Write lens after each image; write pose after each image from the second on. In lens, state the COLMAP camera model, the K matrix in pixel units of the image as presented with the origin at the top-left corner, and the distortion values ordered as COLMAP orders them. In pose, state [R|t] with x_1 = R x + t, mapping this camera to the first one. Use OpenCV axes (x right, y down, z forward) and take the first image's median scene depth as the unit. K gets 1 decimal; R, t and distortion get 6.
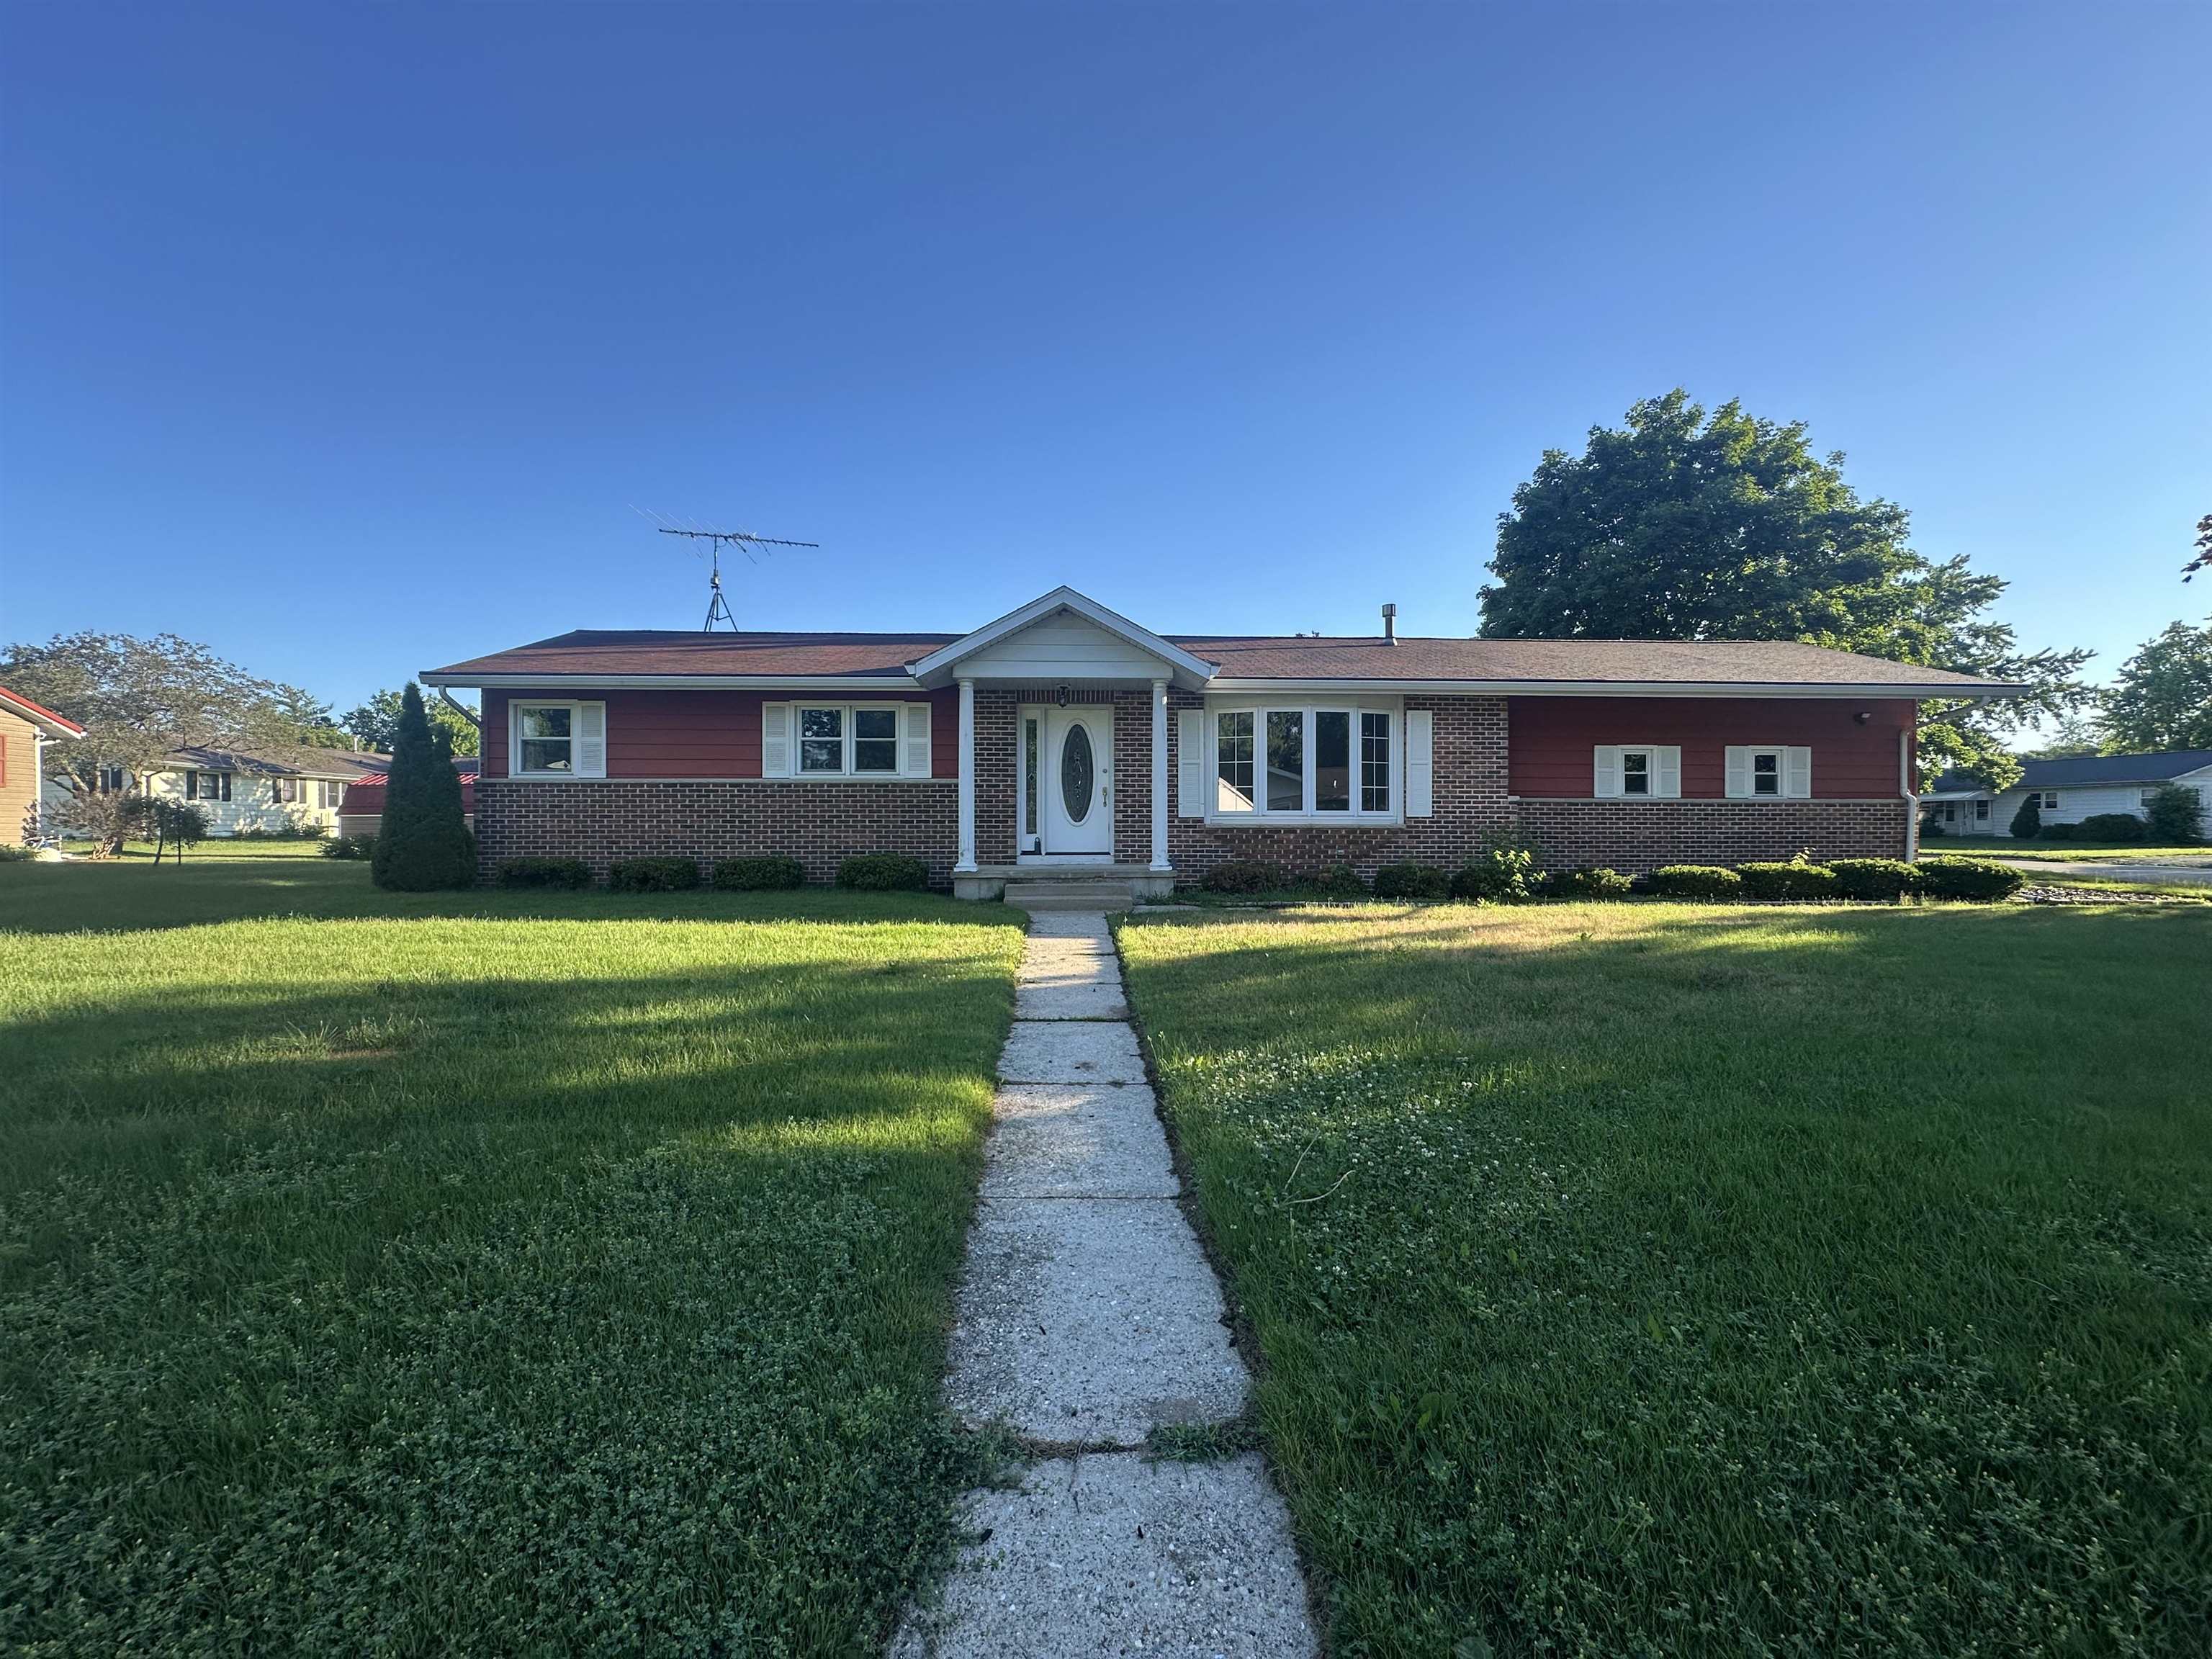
lens RADIAL K [[881.5, 0, 1106.0], [0, 881.5, 829.5], [0, 0, 1]] dist [0.000014, 0.000085]
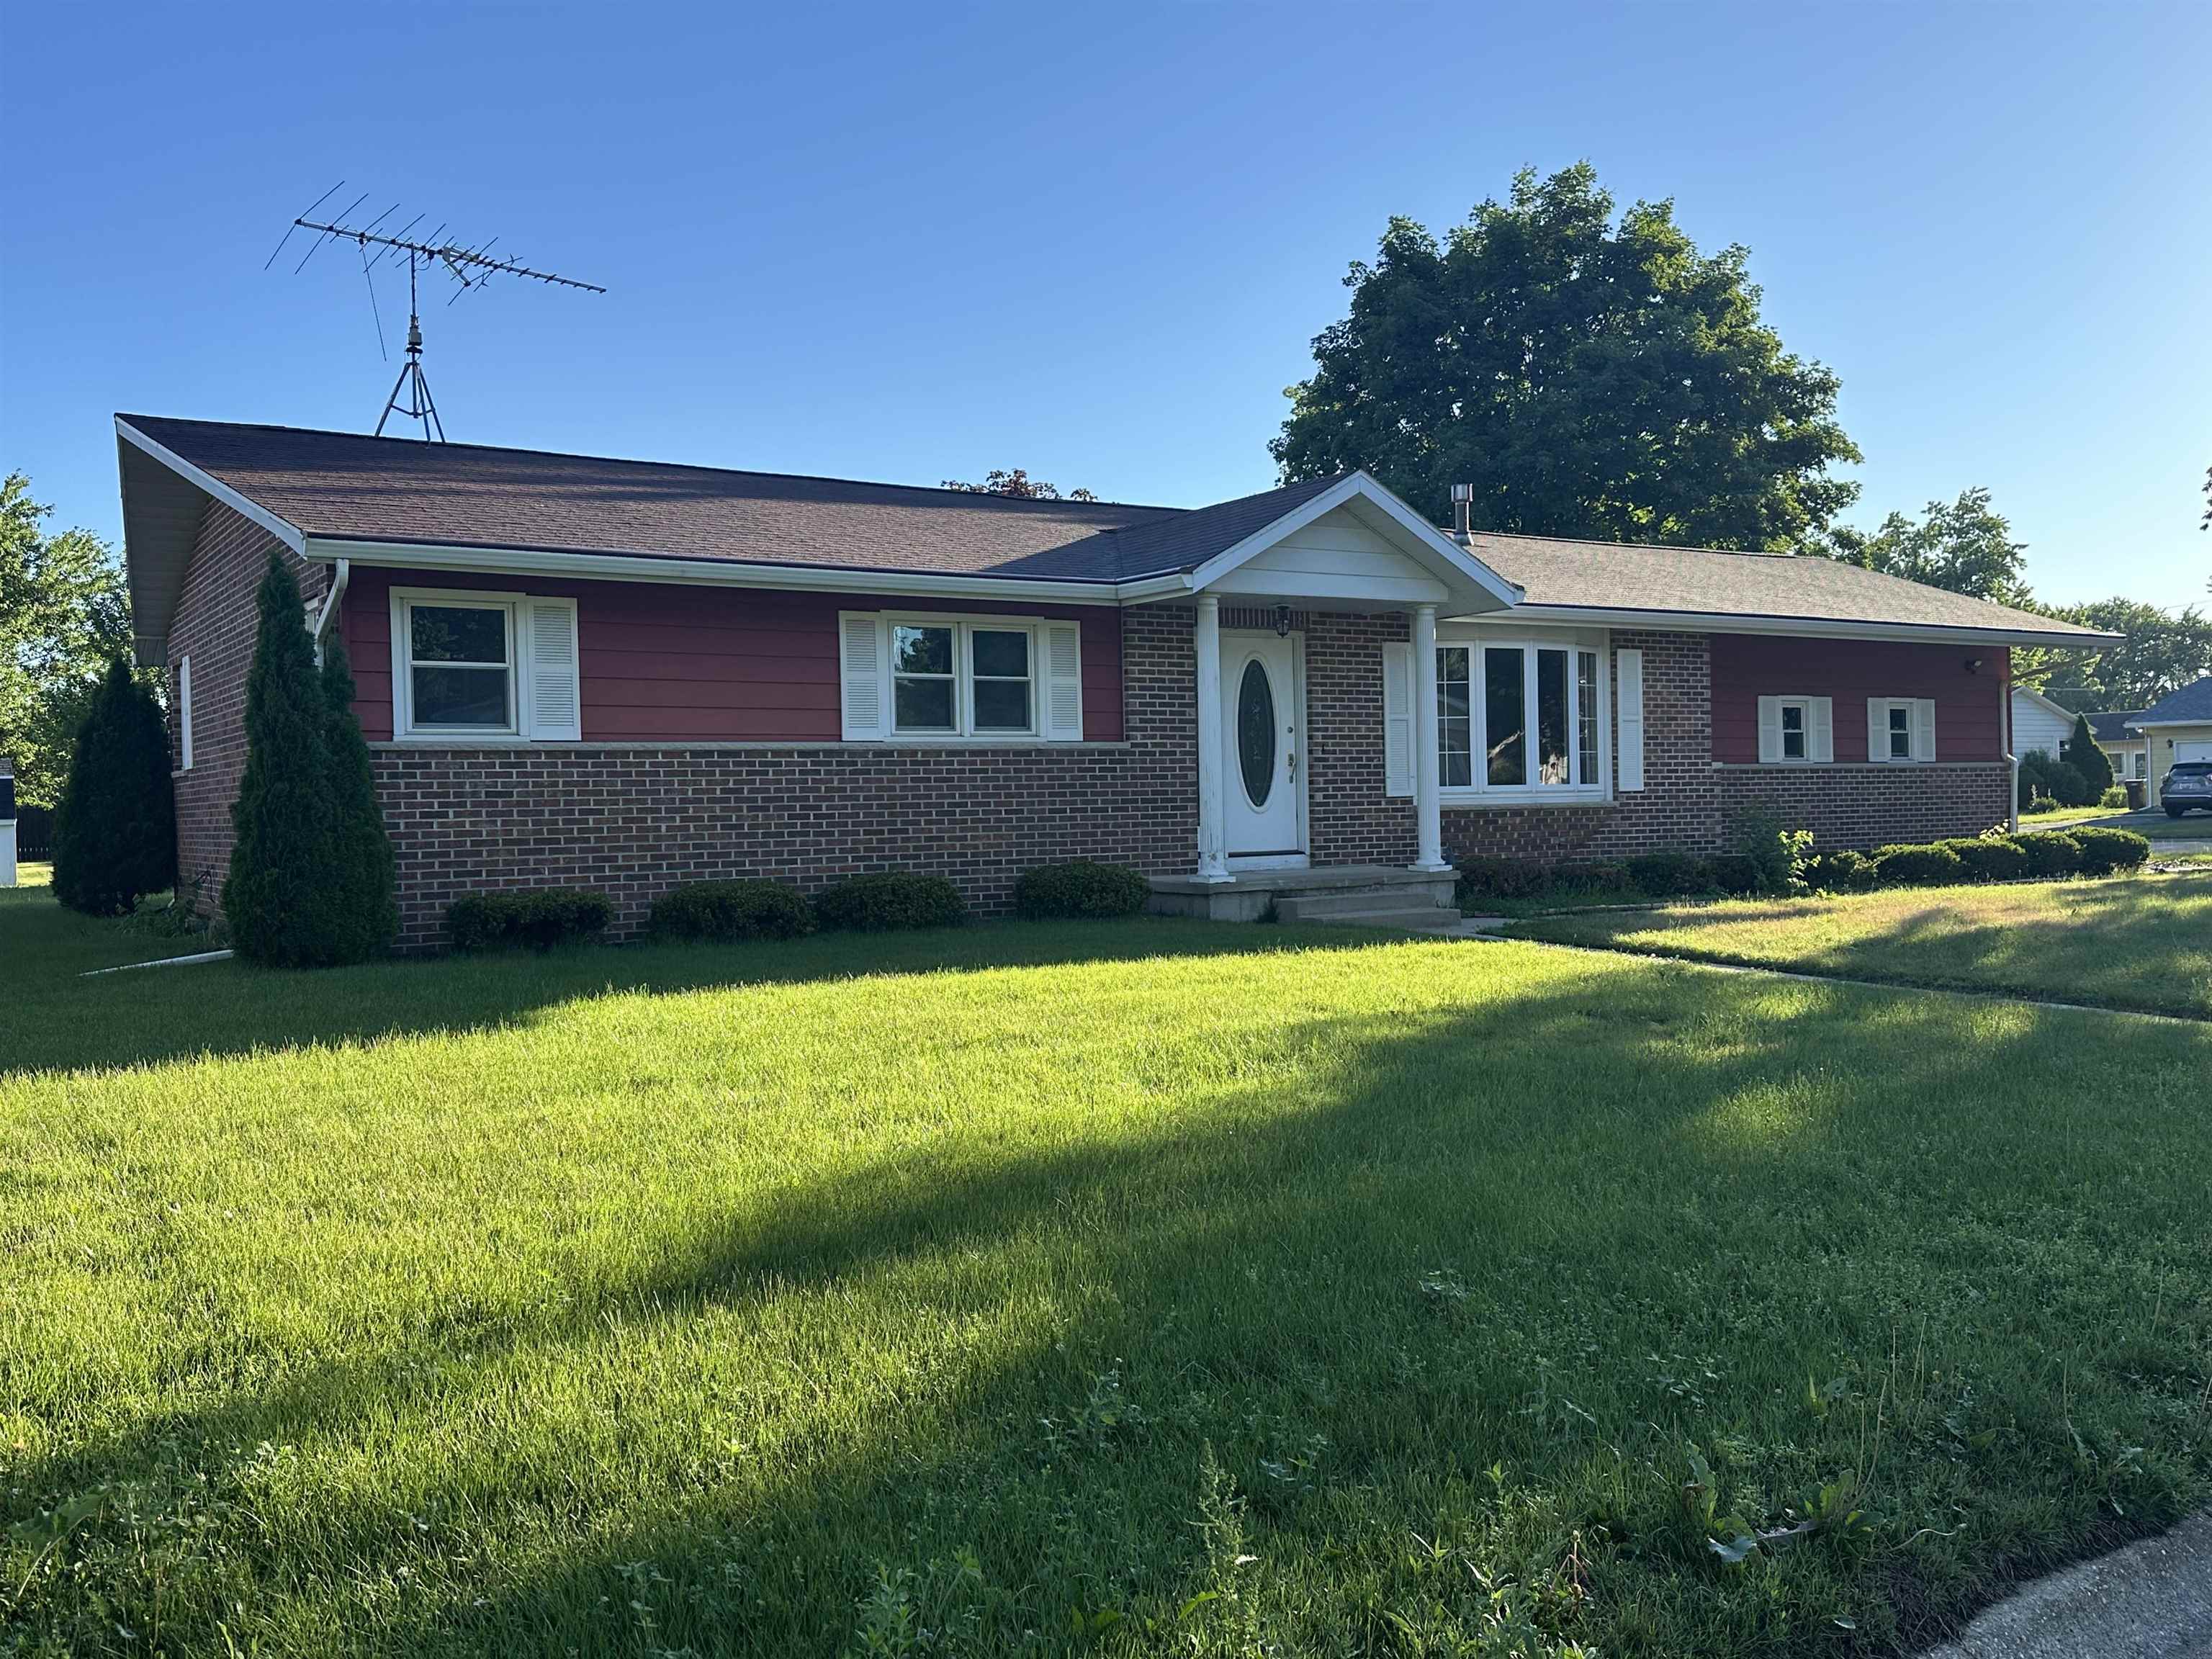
lens RADIAL K [[1855.8, 0, 1078.9], [0, 1855.8, 826.6], [0, 0, 1]] dist [0.099342, -0.004770]
pose [[0.865576, -0.023968, 0.500204, -0.862183], [0.023471, 0.999698, 0.007287, -0.006756], [-0.500228, 0.005433, 0.865877, -0.147255]]
